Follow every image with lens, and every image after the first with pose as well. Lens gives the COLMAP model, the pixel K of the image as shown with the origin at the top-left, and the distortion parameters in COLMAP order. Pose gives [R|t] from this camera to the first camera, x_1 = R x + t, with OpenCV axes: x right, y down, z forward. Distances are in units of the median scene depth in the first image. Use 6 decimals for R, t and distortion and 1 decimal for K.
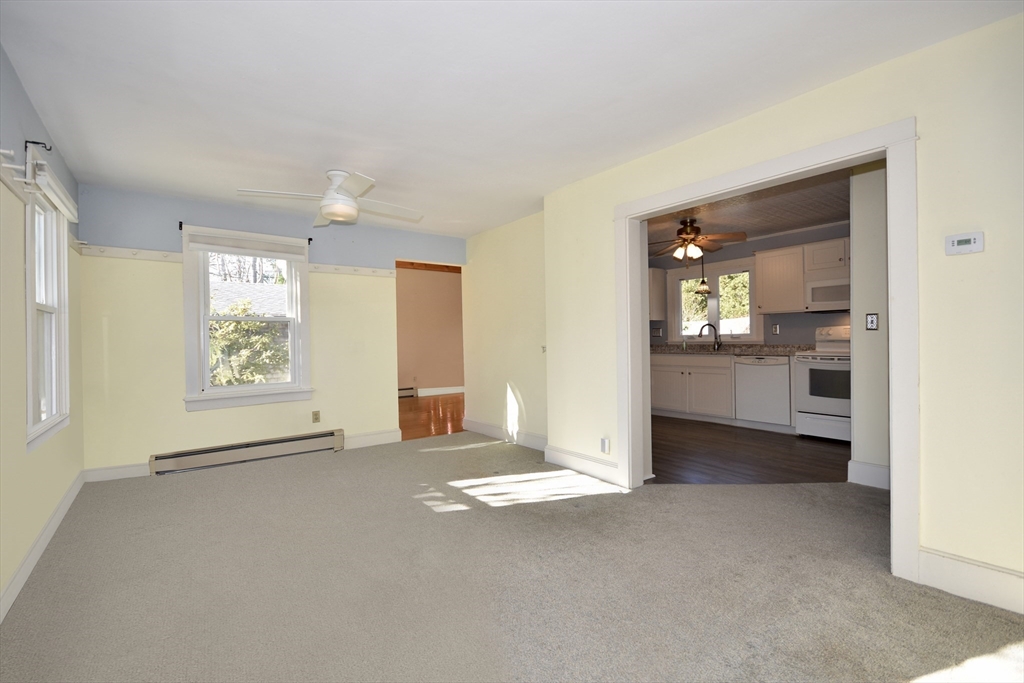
lens RADIAL K [[453.0, 0, 506.8], [0, 453.0, 339.5], [0, 0, 1]] dist [0.000009, 0.000105]
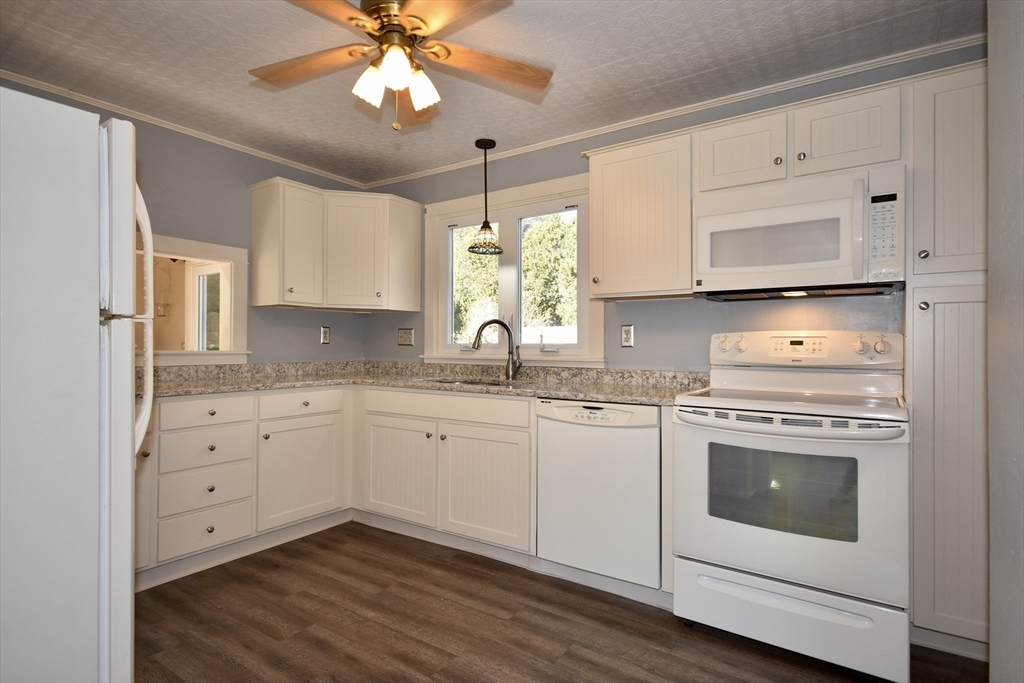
lens RADIAL K [[547.6, 0, 513.3], [0, 547.6, 342.0], [0, 0, 1]] dist [-0.004625, -0.000084]
pose [[0.941769, 0.023100, 0.335467, 0.317891], [-0.020145, 0.999722, -0.012285, -0.007686], [-0.335657, 0.004812, 0.941972, 0.549121]]
